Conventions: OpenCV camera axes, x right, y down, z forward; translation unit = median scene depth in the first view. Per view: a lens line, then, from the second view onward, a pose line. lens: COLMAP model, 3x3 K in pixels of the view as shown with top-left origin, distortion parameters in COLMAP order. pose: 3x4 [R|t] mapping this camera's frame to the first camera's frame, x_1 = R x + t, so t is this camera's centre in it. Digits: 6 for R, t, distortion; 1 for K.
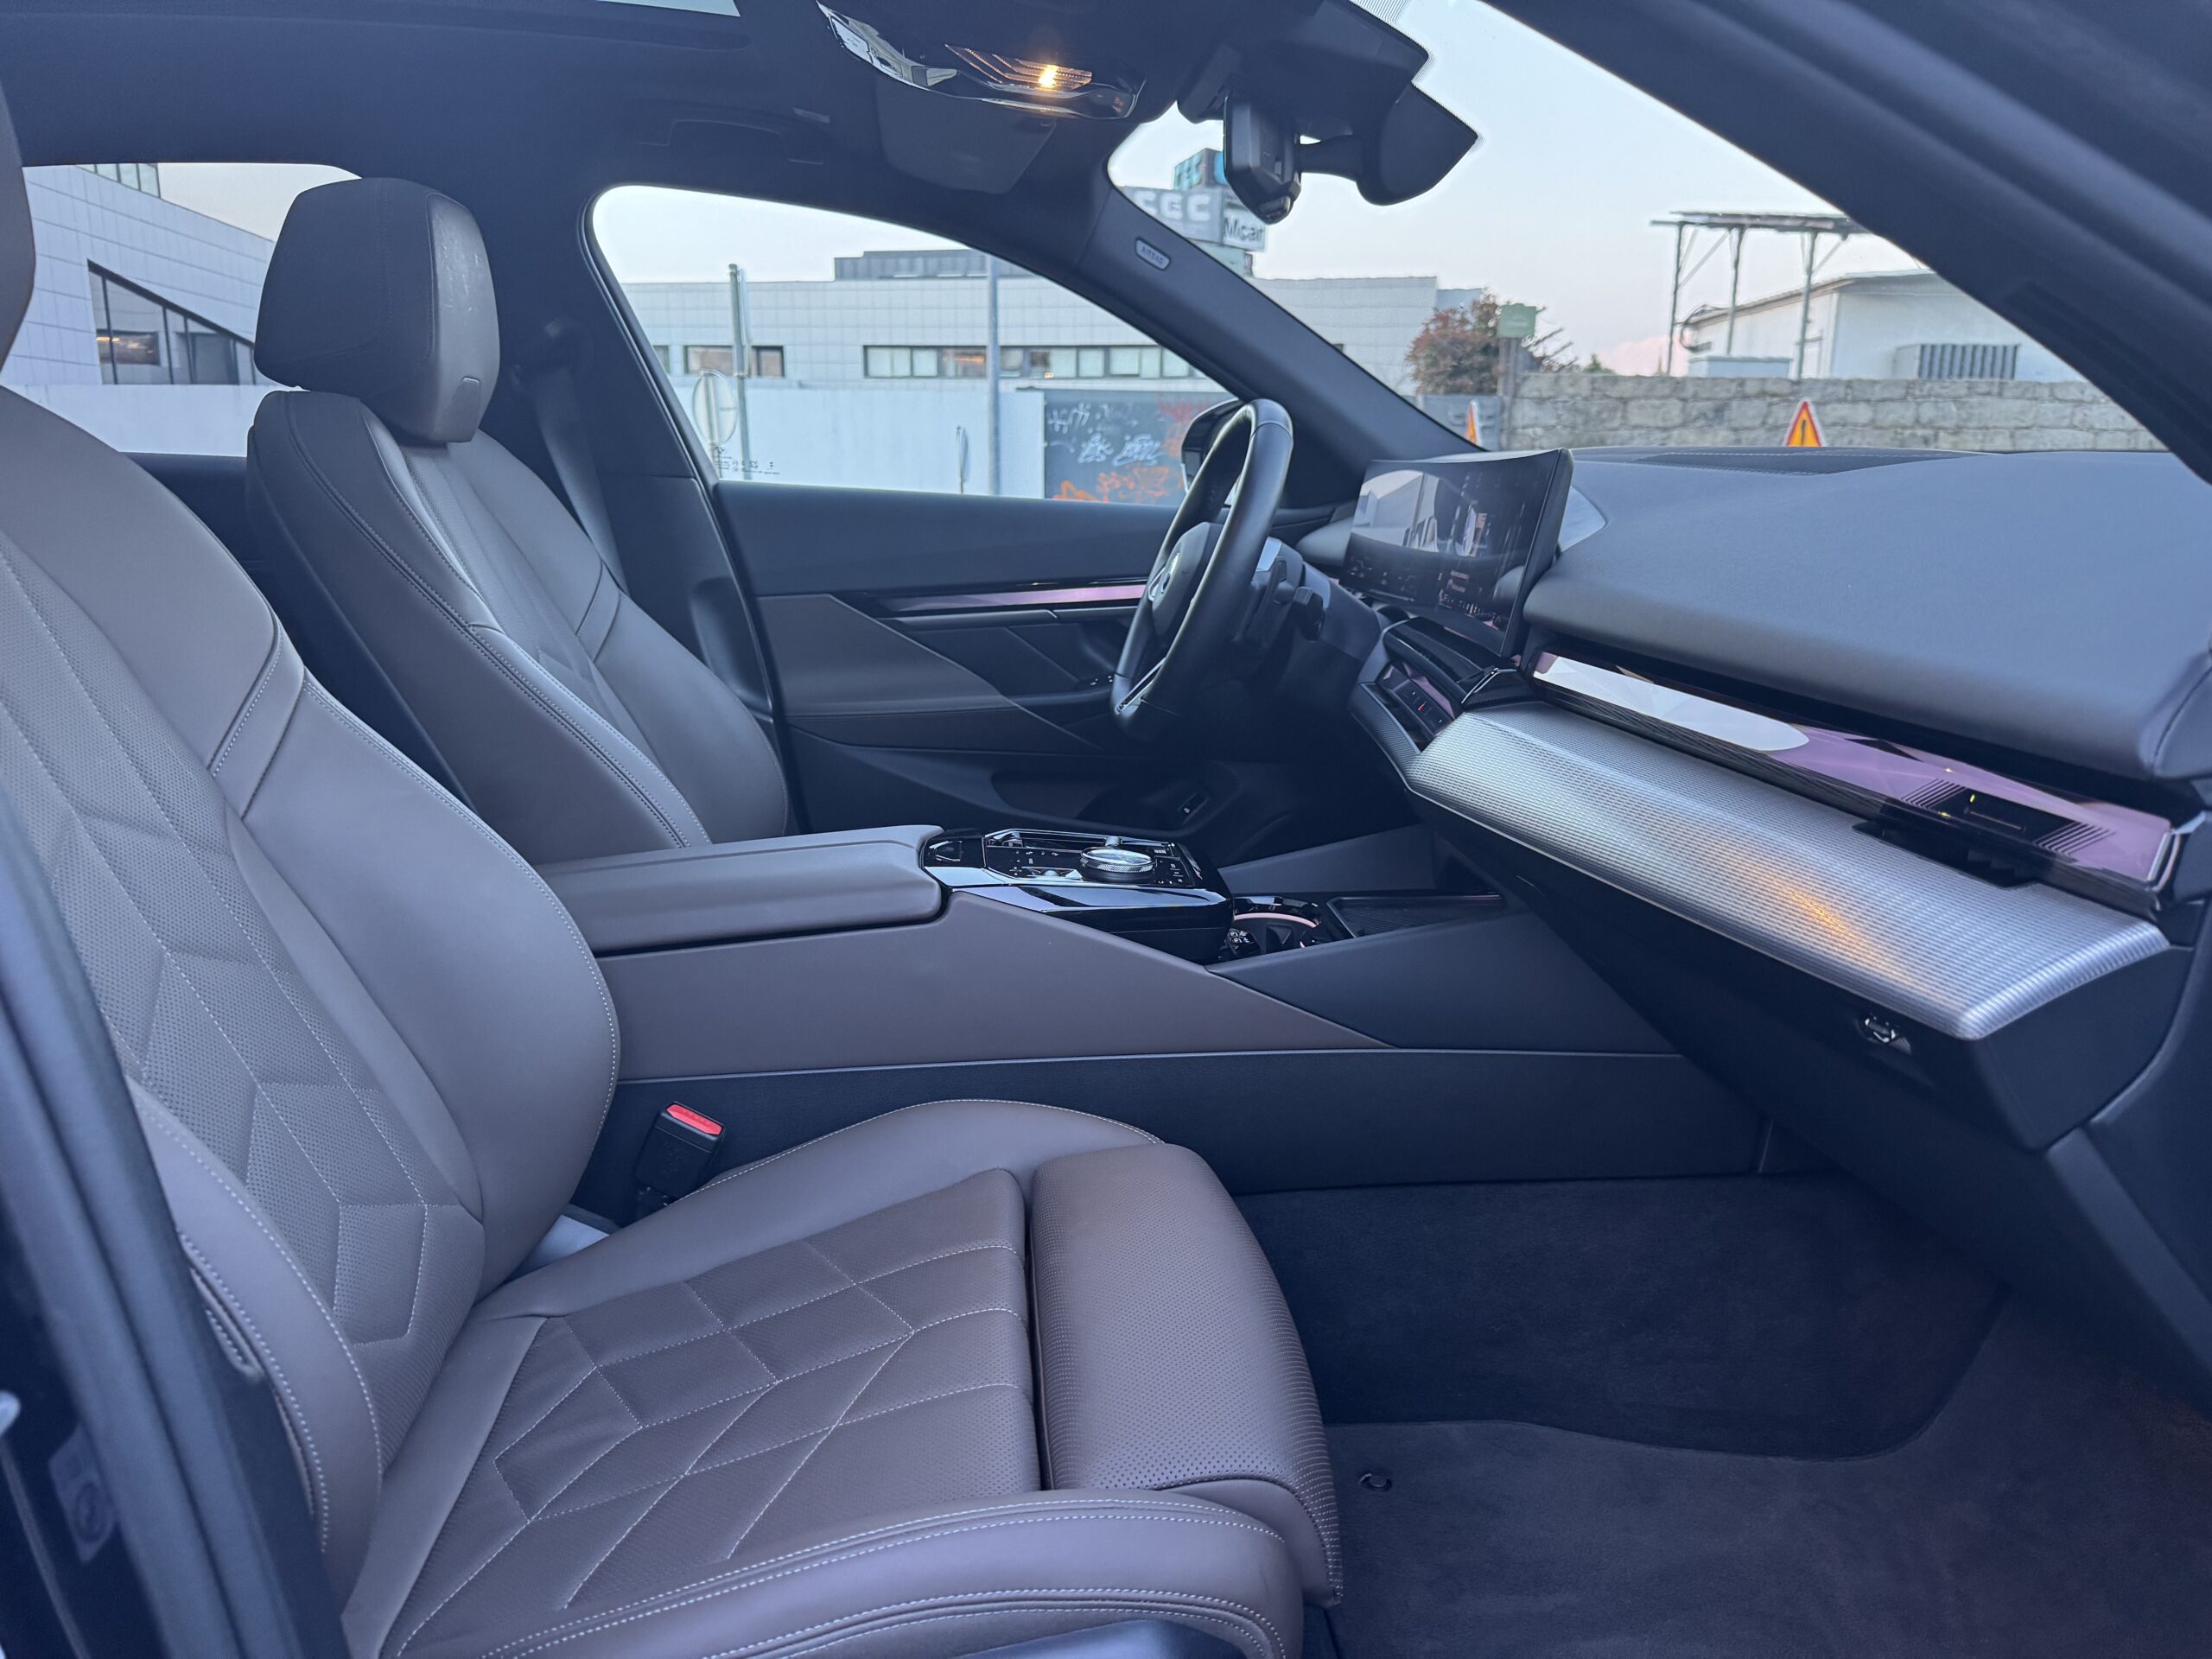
lens RADIAL K [[1536.9, 0, 1118.2], [0, 1536.9, 845.2], [0, 0, 1]] dist [0.087245, -0.113741]
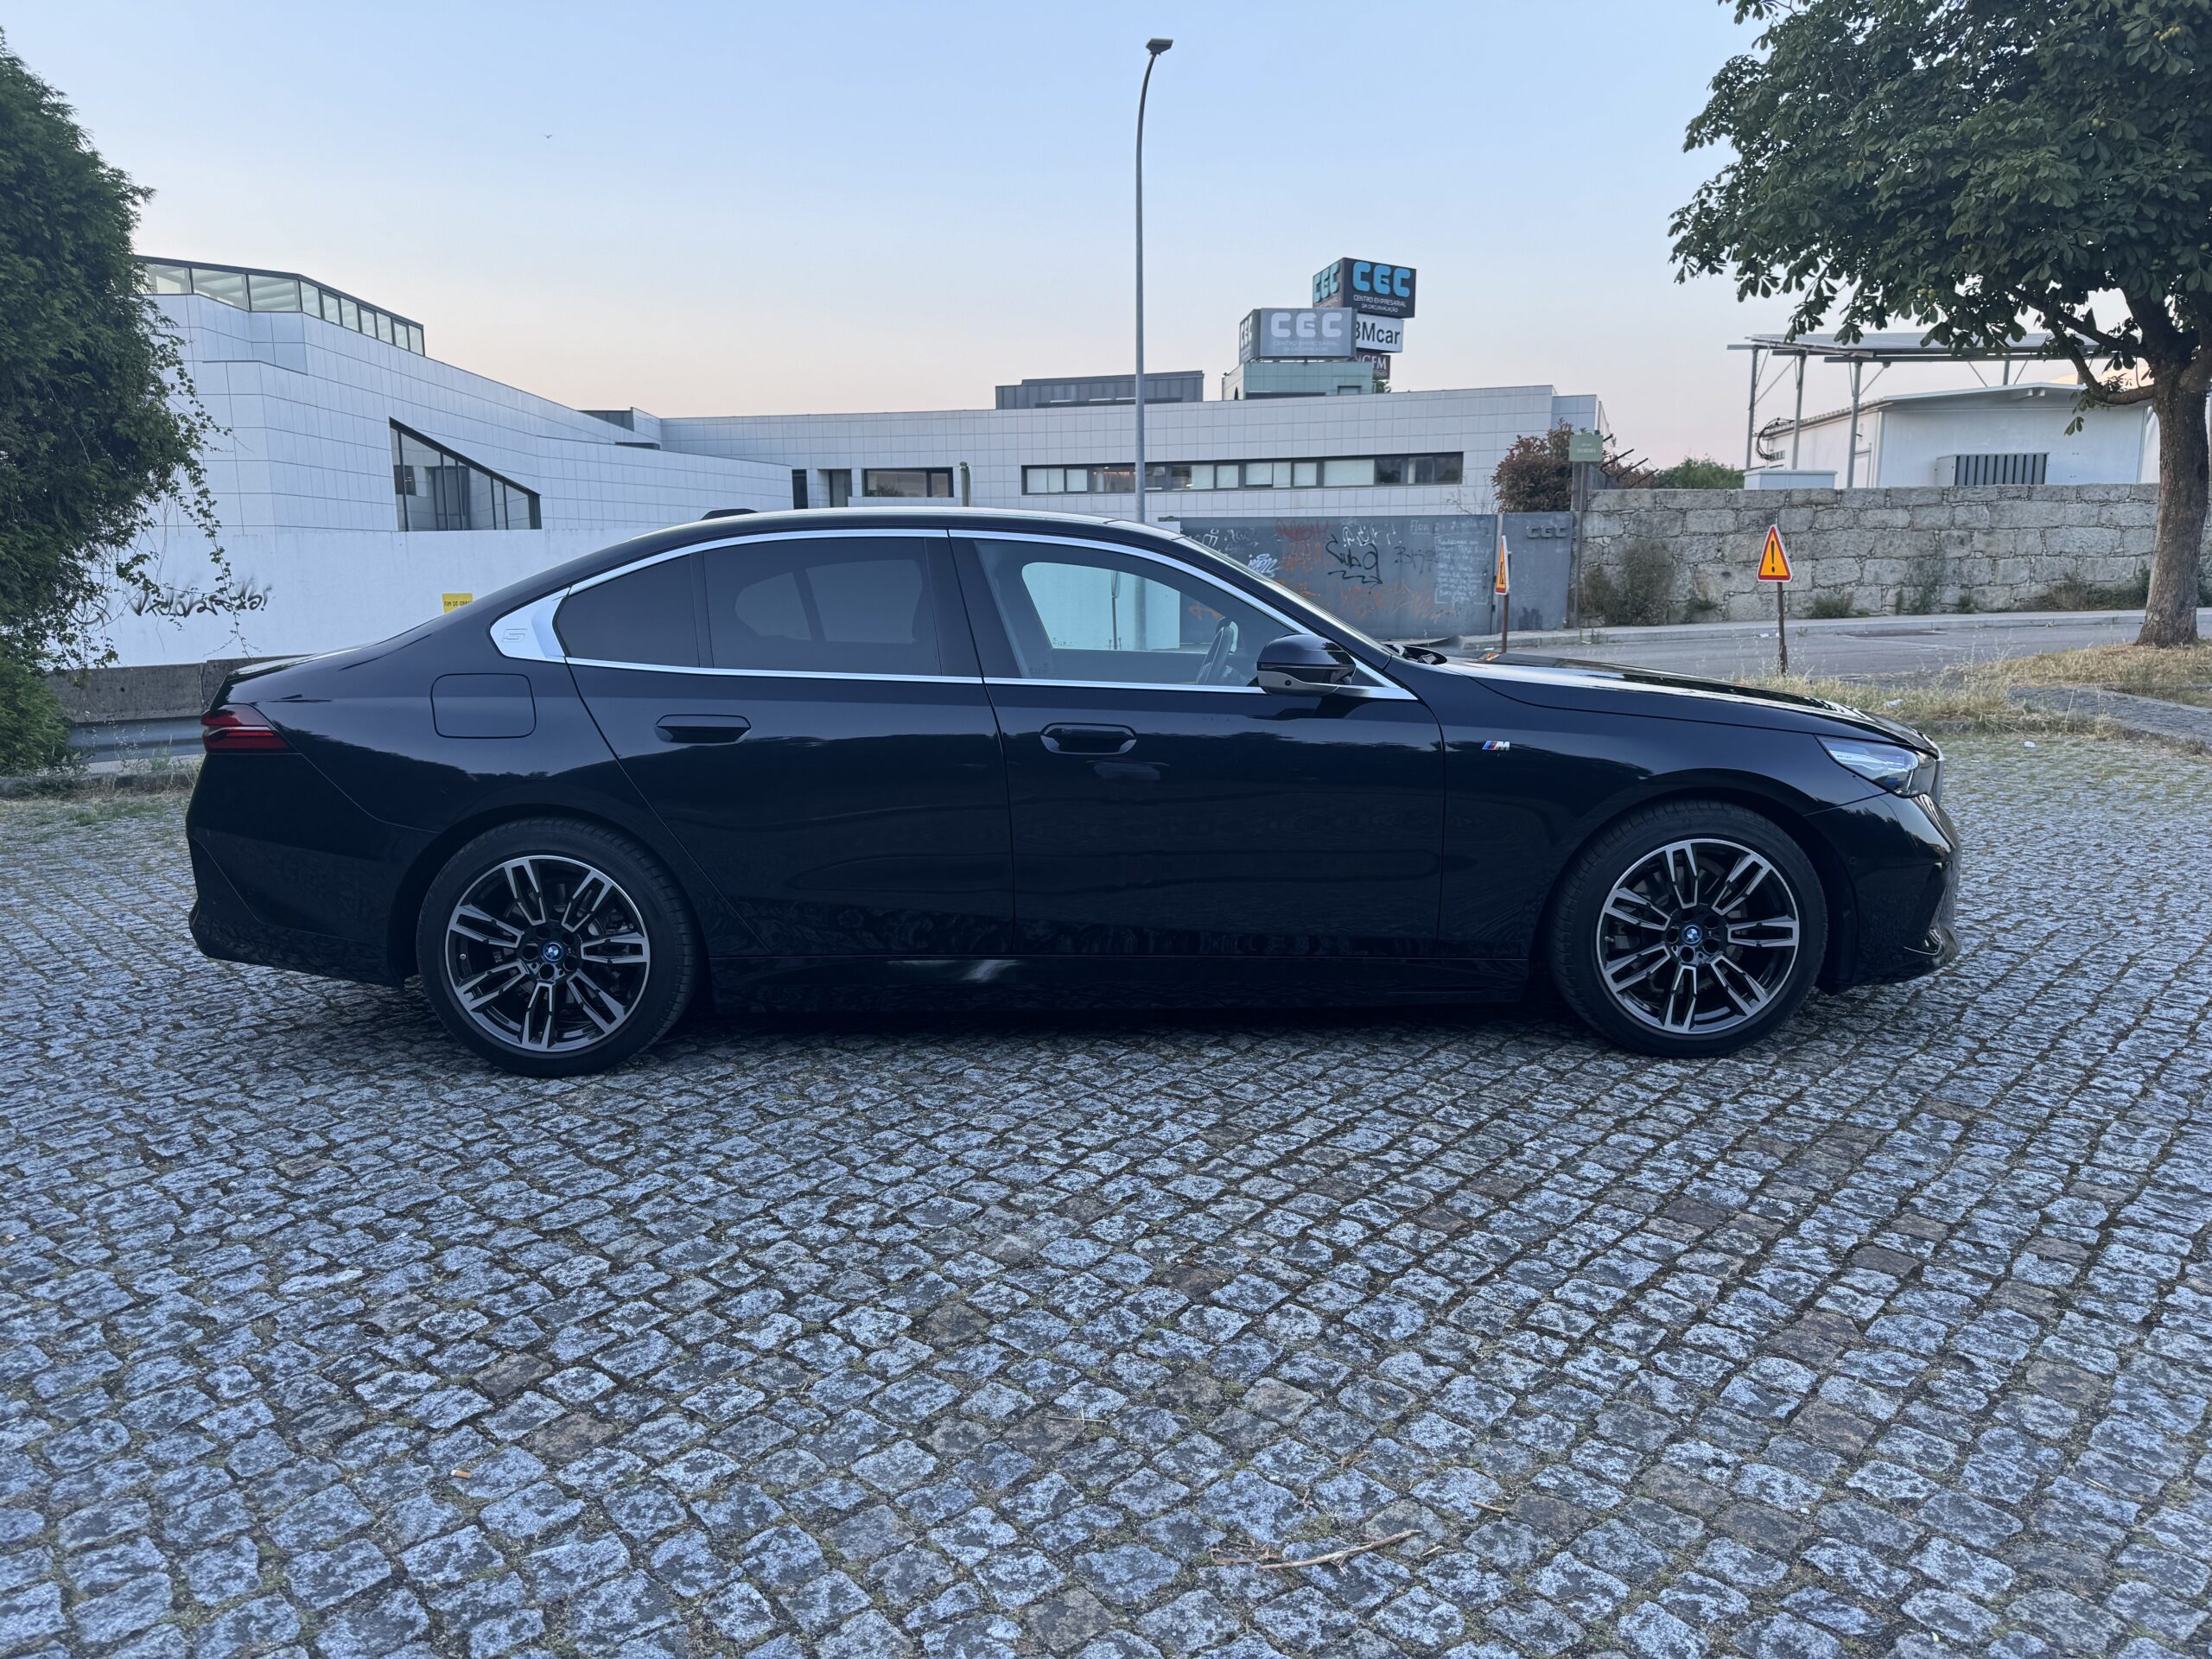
lens RADIAL K [[1536.9, 0, 1118.2], [0, 1536.9, 845.2], [0, 0, 1]] dist [0.087245, -0.113741]
pose [[0.995411, -0.006623, -0.095458, 0.013011], [0.001172, 0.998371, -0.057050, 0.019567], [0.095680, 0.056676, 0.993797, -0.130579]]
